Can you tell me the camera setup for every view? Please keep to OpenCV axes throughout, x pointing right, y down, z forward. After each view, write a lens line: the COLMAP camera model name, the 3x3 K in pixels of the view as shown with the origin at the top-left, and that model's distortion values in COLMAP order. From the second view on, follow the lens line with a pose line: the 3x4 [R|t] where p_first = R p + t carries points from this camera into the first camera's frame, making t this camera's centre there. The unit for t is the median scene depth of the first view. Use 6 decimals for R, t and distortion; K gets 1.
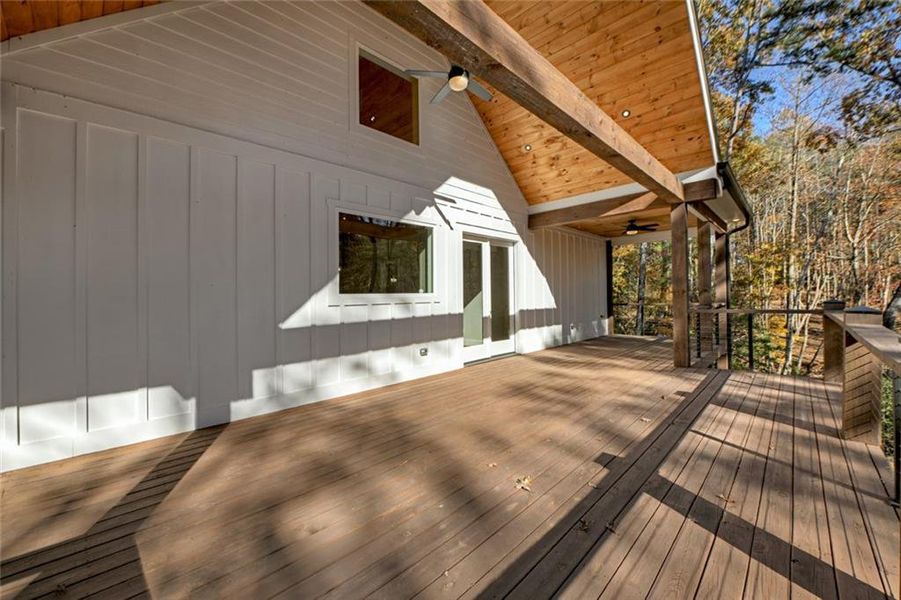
lens RADIAL K [[359.6, 0, 452.8], [0, 359.6, 293.4], [0, 0, 1]] dist [-0.004541, -0.000333]
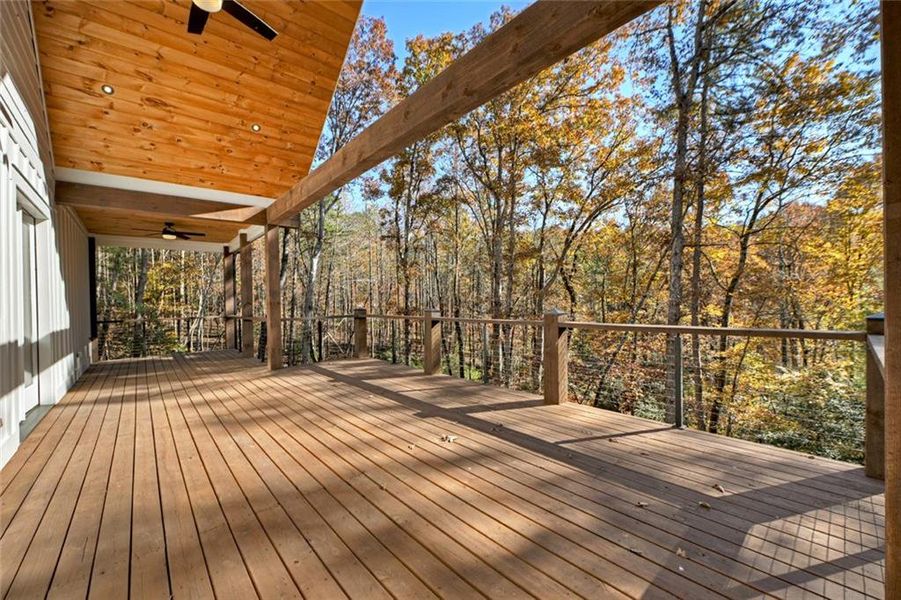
lens RADIAL K [[359.6, 0, 453.2], [0, 359.6, 306.2], [0, 0, 1]] dist [-0.004541, -0.000333]
pose [[0.082195, 0.007217, 0.996590, -0.918753], [0.010605, 0.999911, -0.008116, 0.039442], [-0.996560, 0.011236, 0.082111, 0.705906]]
